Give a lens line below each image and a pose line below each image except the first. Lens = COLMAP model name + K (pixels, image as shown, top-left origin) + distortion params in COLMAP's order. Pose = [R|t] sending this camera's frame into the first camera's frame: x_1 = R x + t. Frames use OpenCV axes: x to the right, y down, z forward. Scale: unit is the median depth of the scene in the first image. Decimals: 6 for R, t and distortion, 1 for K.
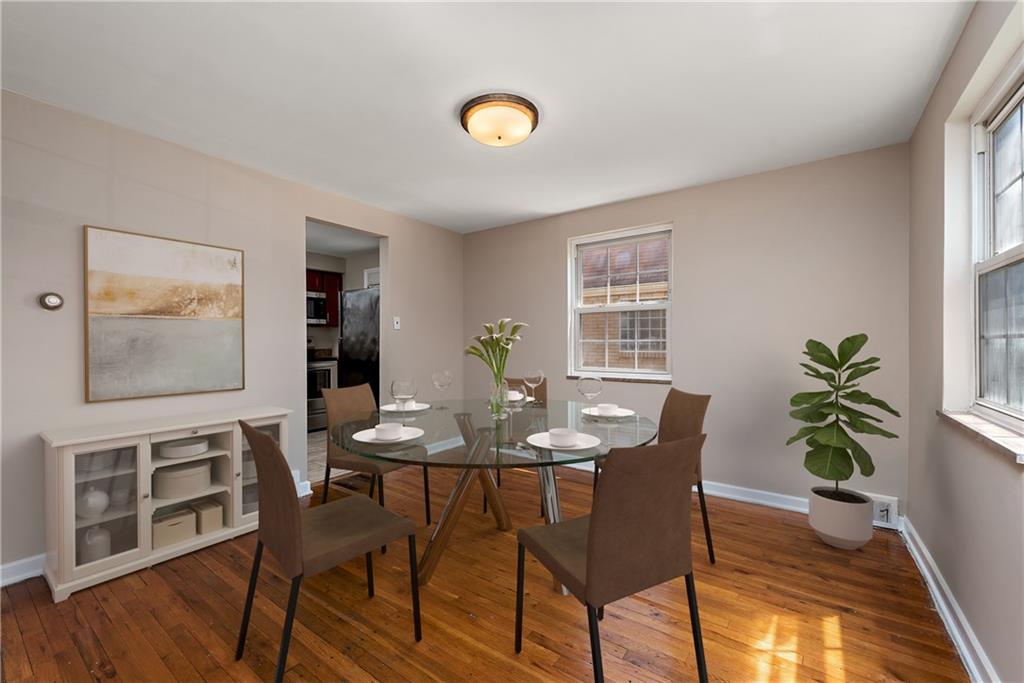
lens RADIAL K [[419.5, 0, 512.4], [0, 419.5, 345.8], [0, 0, 1]] dist [0.002924, 0.000185]
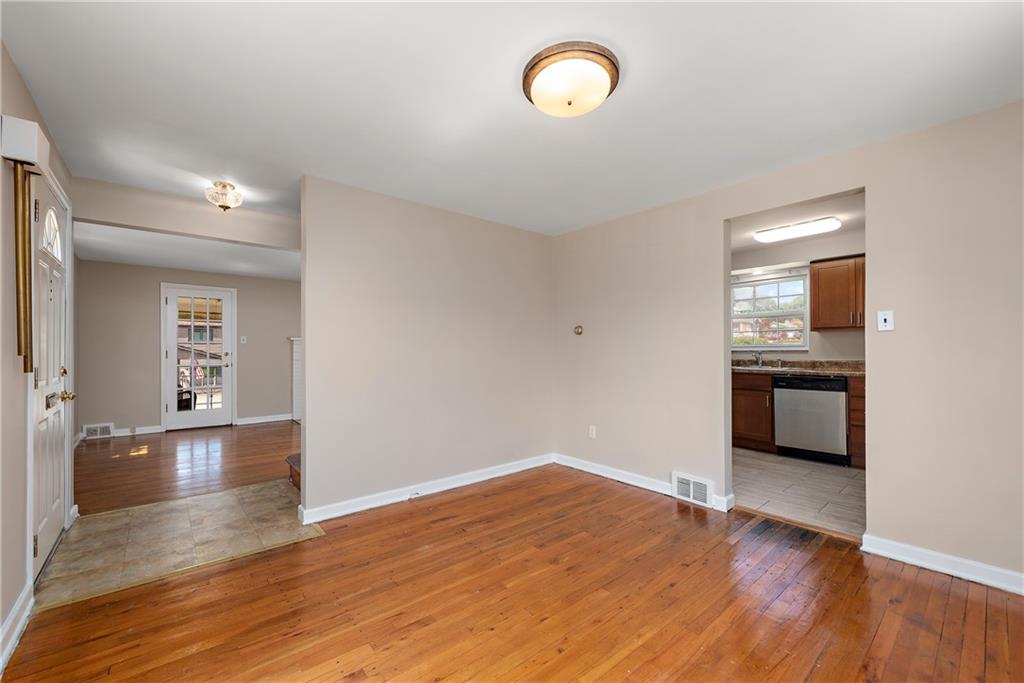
lens RADIAL K [[405.7, 0, 506.6], [0, 405.7, 348.9], [0, 0, 1]] dist [0.008245, 0.000076]
pose [[-0.246007, -0.006422, -0.969247, 0.386613], [-0.006823, 0.999965, -0.004894, -0.005173], [0.969244, 0.005409, -0.246042, 0.541717]]
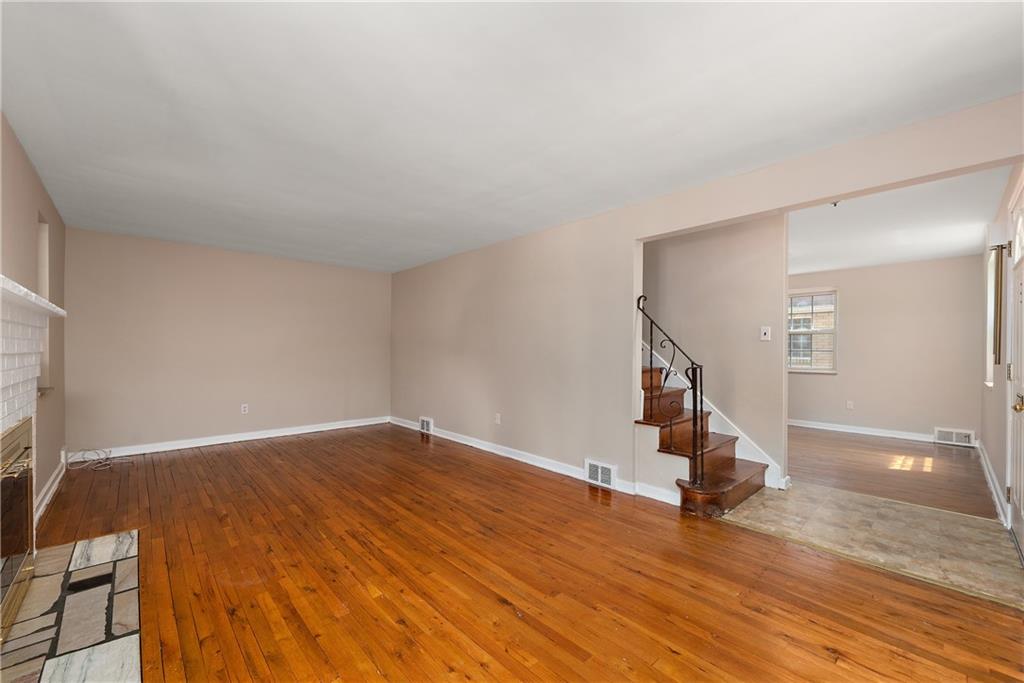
lens RADIAL K [[405.7, 0, 509.0], [0, 405.7, 346.3], [0, 0, 1]] dist [0.008245, 0.000076]
pose [[0.978756, 0.006536, -0.204923, -0.496631], [-0.007869, 0.999953, -0.005689, -0.002727], [0.204876, 0.007181, 0.978762, -0.772956]]
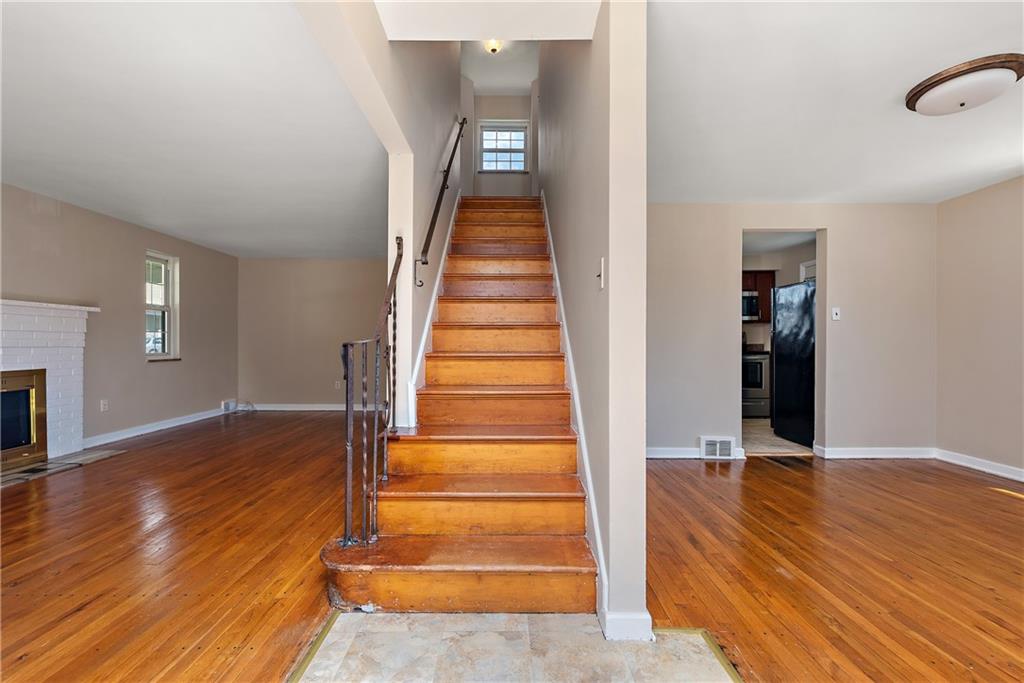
lens RADIAL K [[419.5, 0, 510.9], [0, 419.5, 349.2], [0, 0, 1]] dist [0.002924, 0.000185]
pose [[0.586715, 0.010295, -0.809728, 0.070326], [-0.009556, 0.999938, 0.005789, 0.027416], [0.809737, 0.004341, 0.586777, -0.180435]]
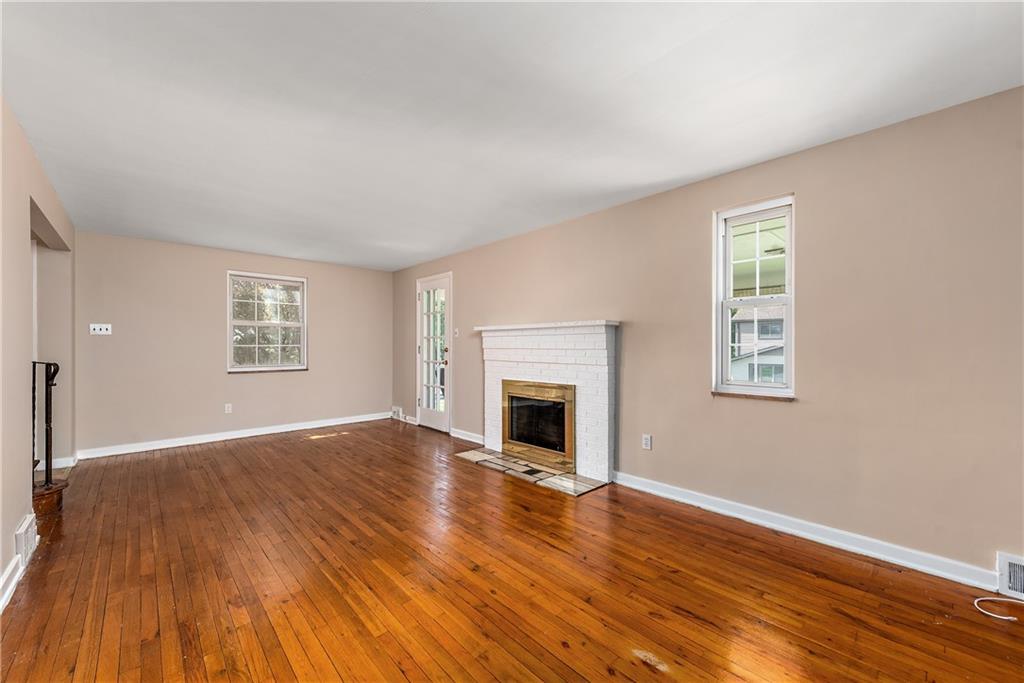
lens RADIAL K [[405.7, 0, 509.7], [0, 405.7, 344.8], [0, 0, 1]] dist [0.008245, 0.000076]
pose [[-0.977914, -0.002422, 0.208991, -1.160882], [-0.001375, 0.999986, 0.005157, -0.006960], [-0.209001, 0.004755, -0.977904, 0.391088]]
